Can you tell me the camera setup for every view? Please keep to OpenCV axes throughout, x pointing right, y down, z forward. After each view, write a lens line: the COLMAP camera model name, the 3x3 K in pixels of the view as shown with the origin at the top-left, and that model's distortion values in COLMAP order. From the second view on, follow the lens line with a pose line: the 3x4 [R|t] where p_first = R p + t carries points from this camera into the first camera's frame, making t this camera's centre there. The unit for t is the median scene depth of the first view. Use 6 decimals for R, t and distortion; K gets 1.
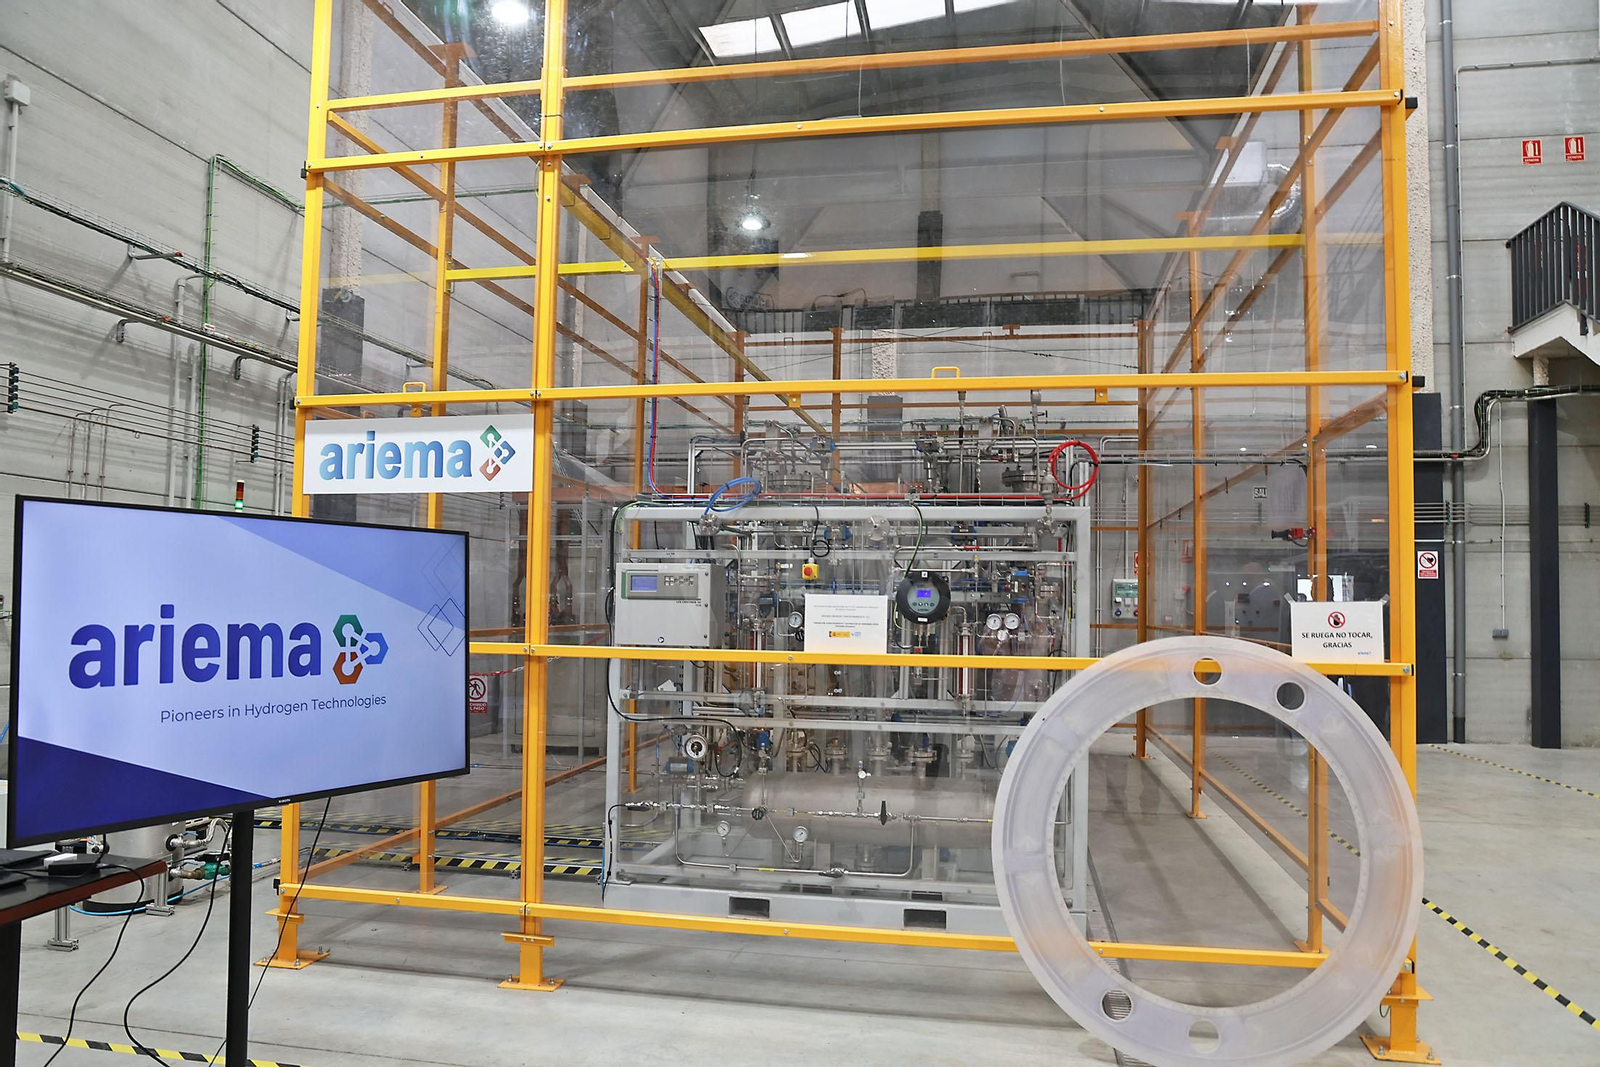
lens RADIAL K [[1104.5, 0, 799.8], [0, 1104.5, 551.8], [0, 0, 1]] dist [-0.075551, 0.051054]
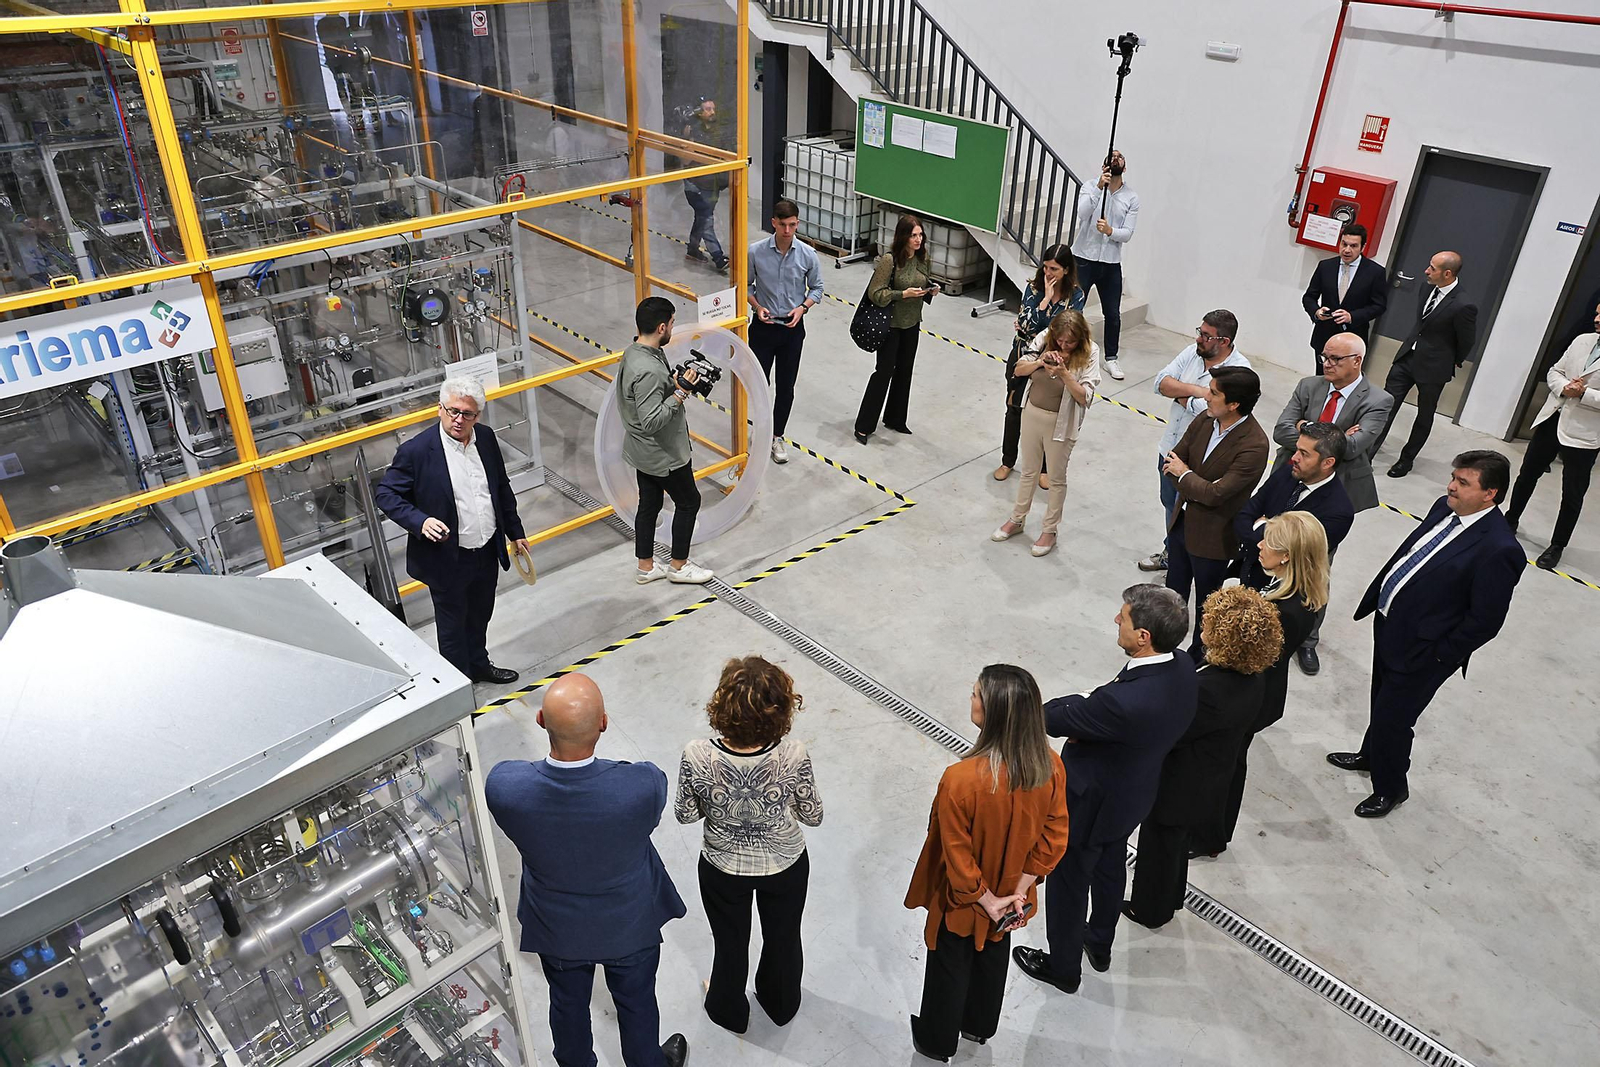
lens RADIAL K [[1104.5, 0, 799.8], [0, 1104.5, 551.8], [0, 0, 1]] dist [-0.075551, 0.051054]
pose [[0.593662, -0.428872, 0.680907, -0.729317], [-0.047592, 0.825954, 0.561725, -0.534727], [-0.803306, -0.365881, 0.469927, -0.118798]]
